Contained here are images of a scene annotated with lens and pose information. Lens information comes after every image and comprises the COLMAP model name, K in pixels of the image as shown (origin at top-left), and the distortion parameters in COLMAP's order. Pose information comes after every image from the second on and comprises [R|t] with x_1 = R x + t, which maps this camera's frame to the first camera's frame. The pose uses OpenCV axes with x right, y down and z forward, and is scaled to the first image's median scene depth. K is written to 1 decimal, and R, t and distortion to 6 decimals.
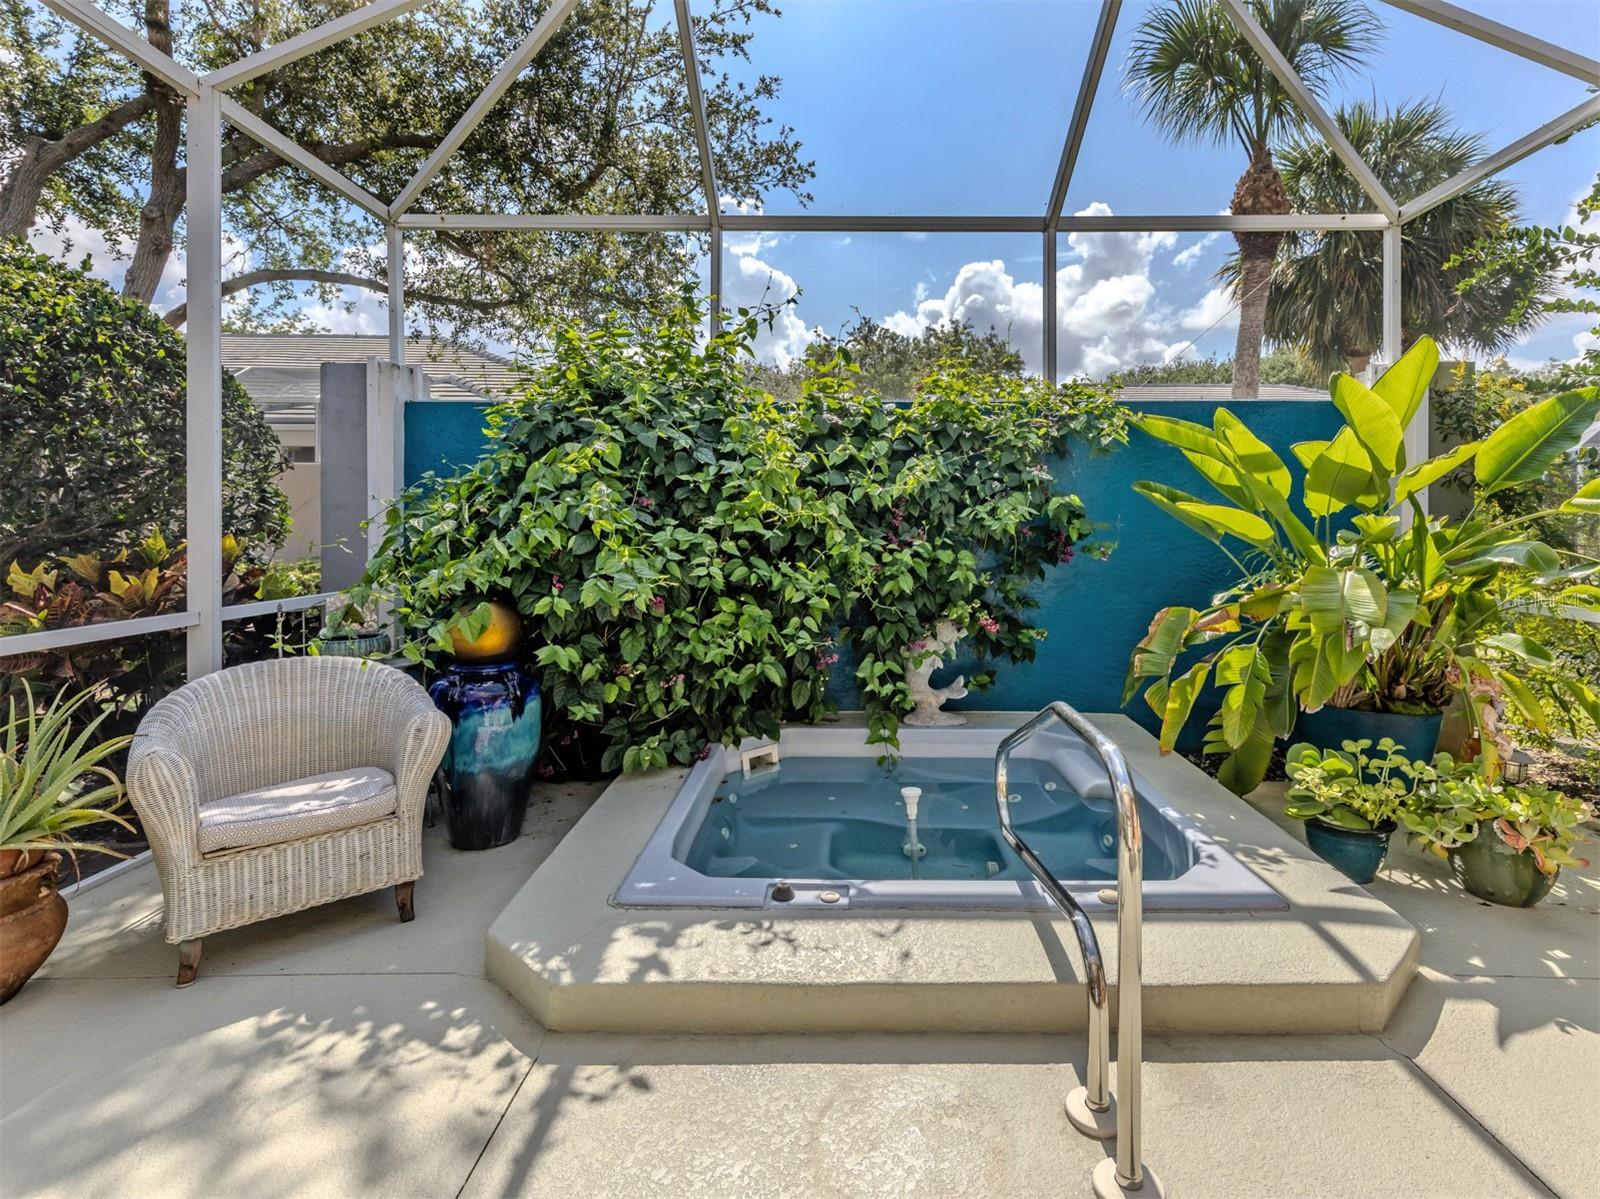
lens RADIAL K [[825.8, 0, 798.7], [0, 825.8, 537.7], [0, 0, 1]] dist [-0.000310, 0.001117]
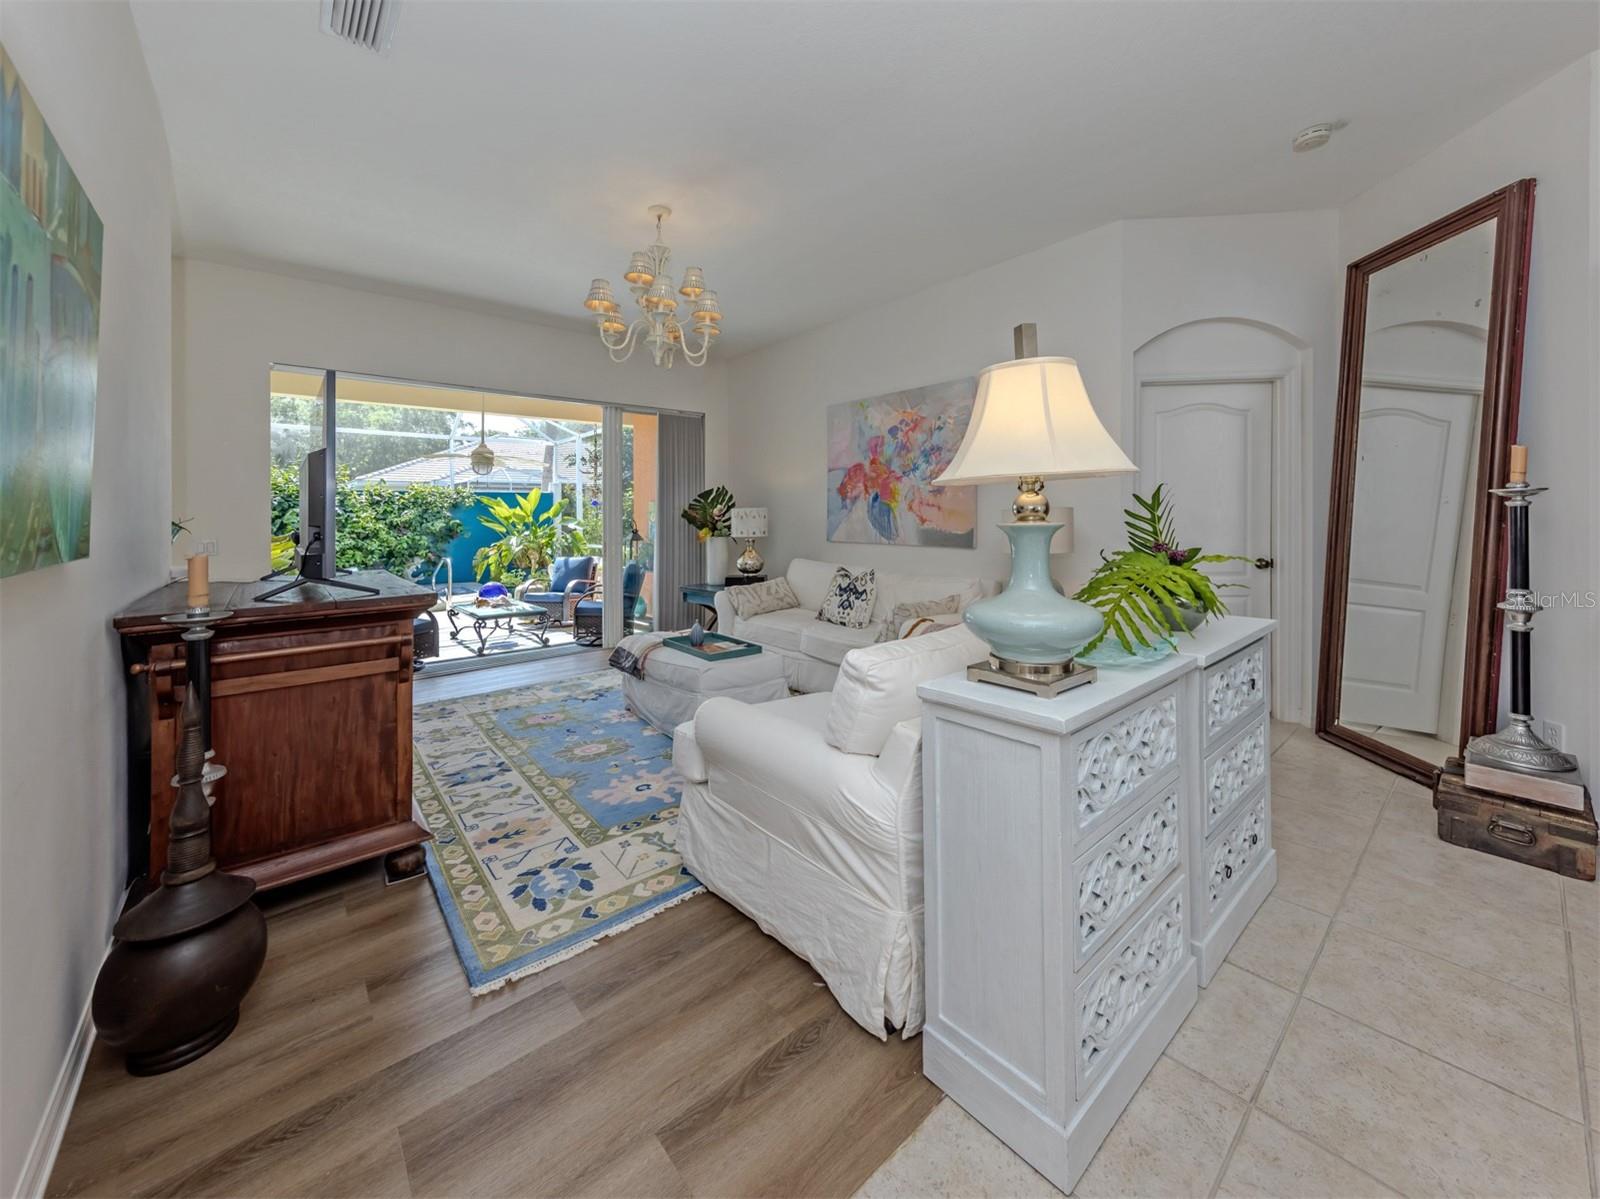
lens RADIAL K [[597.3, 0, 793.1], [0, 597.3, 514.1], [0, 0, 1]] dist [0.008513, -0.001605]
pose [[0.724665, -0.003531, 0.689092, -0.463610], [0.026447, 0.999393, -0.022692, 0.024210], [-0.688593, 0.034668, 0.724319, -2.160467]]
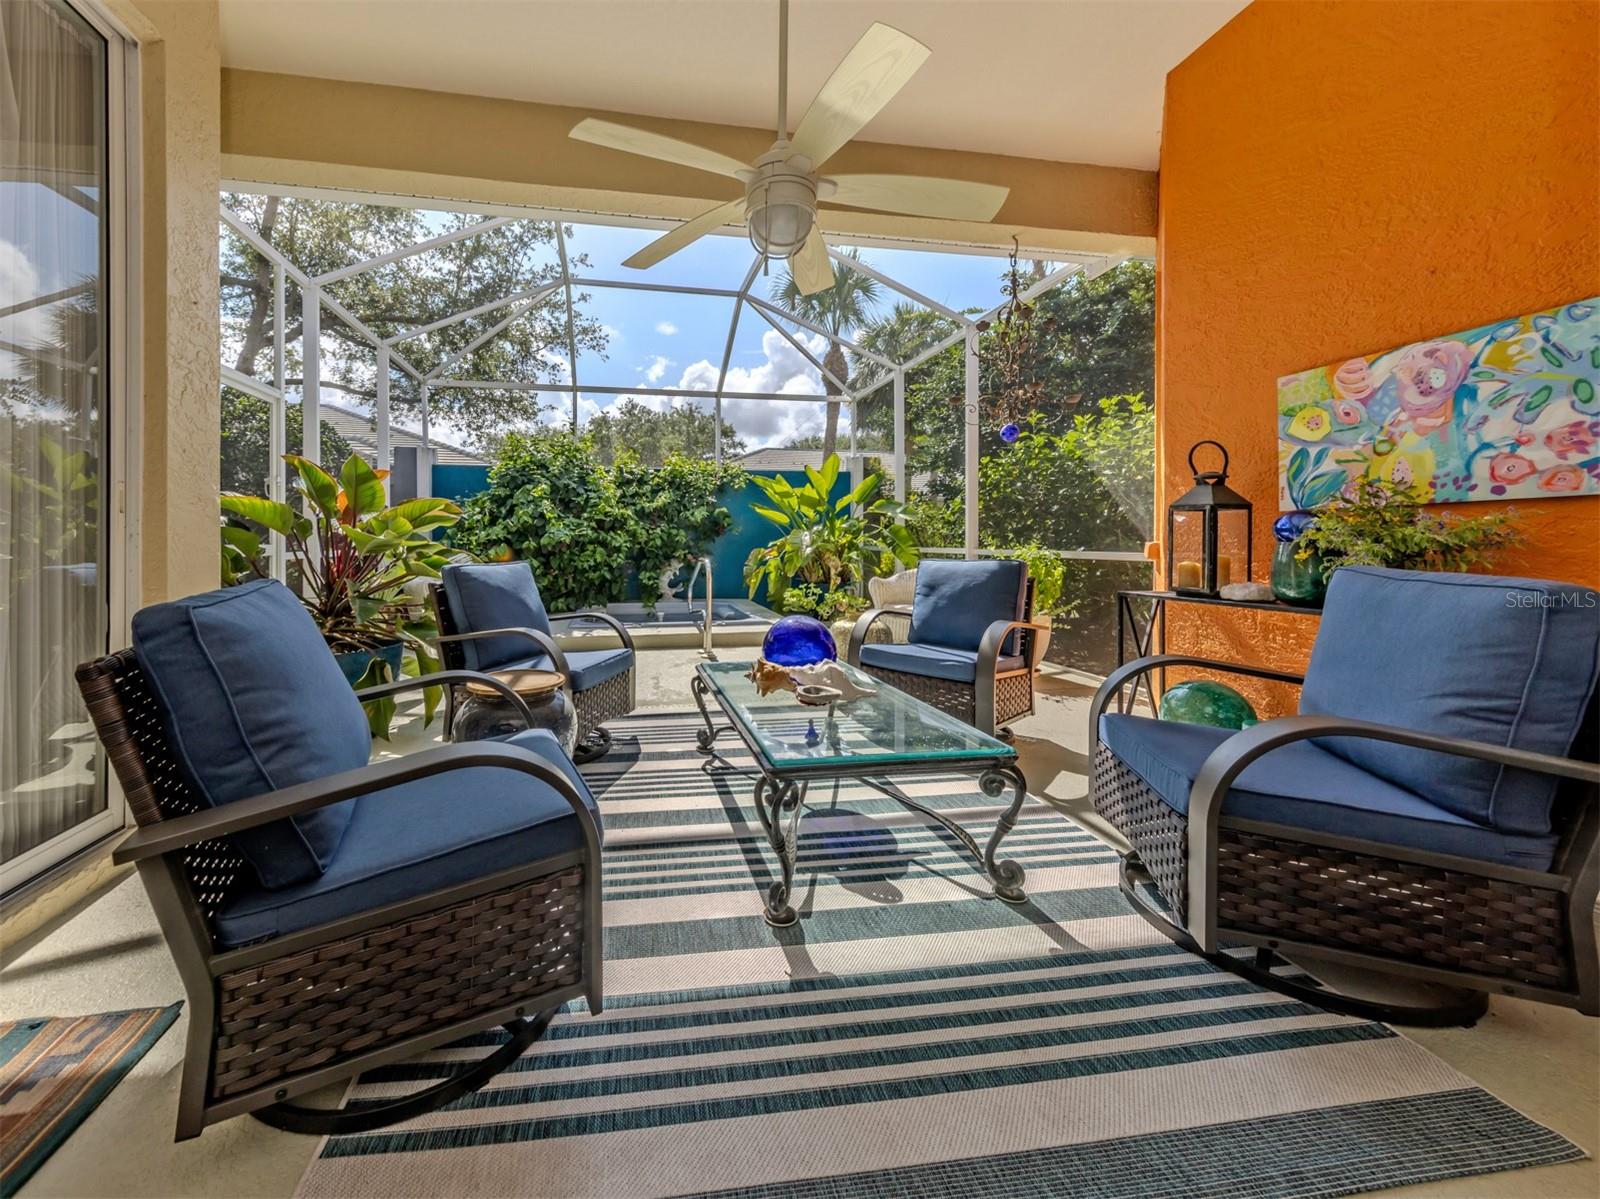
lens RADIAL K [[597.3, 0, 698.2], [0, 597.3, 536.4], [0, 0, 1]] dist [0.008513, -0.001605]
pose [[0.980883, -0.003128, 0.194574, -0.110560], [0.008359, 0.999625, -0.026072, 0.091307], [-0.194419, 0.027200, 0.980541, -0.850321]]
